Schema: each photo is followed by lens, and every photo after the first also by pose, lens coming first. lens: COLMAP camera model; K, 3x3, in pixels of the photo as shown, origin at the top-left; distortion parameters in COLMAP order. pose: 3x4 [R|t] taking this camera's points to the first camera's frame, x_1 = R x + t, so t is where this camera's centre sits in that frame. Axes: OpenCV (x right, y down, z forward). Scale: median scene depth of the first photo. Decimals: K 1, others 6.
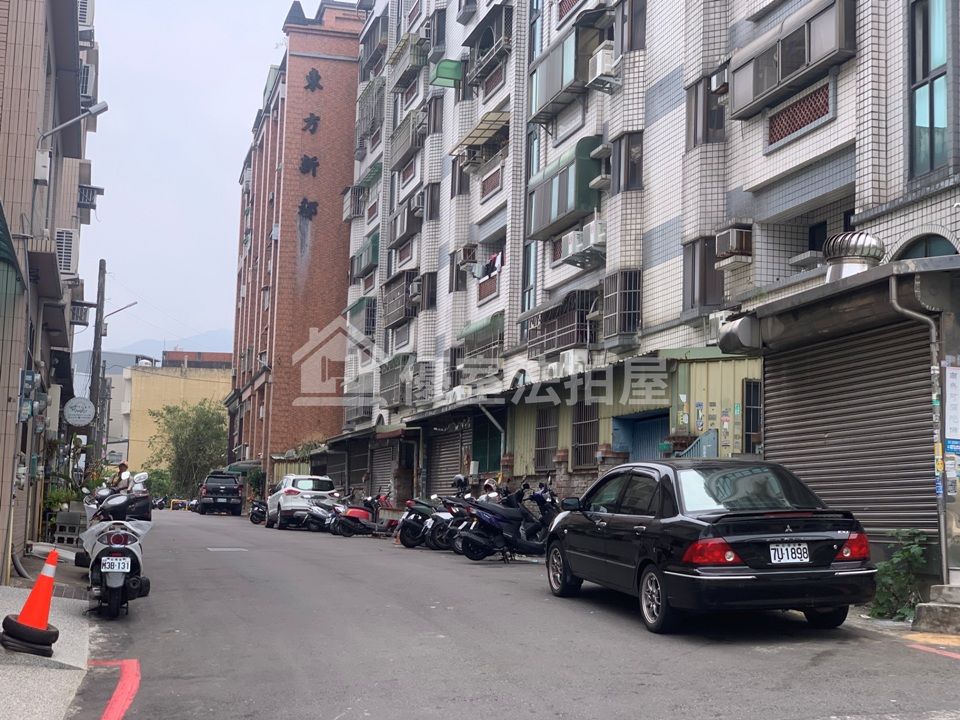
lens RADIAL K [[1452.5, 0, 482.2], [0, 1452.5, 355.7], [0, 0, 1]] dist [0.056643, 0.000000]
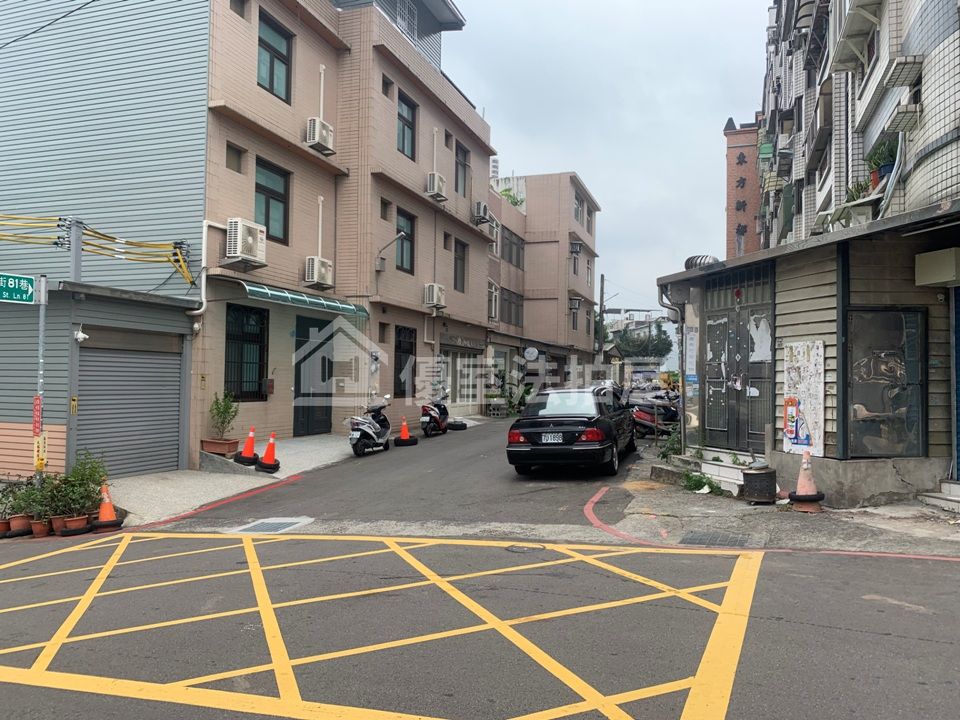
lens RADIAL K [[737.8, 0, 477.1], [0, 737.8, 360.4], [0, 0, 1]] dist [0.034083, -0.042517]
pose [[0.828522, -0.037037, -0.558730, 0.239060], [0.076050, 0.996008, 0.046749, -0.009107], [0.554768, -0.081224, 0.828031, 0.036060]]
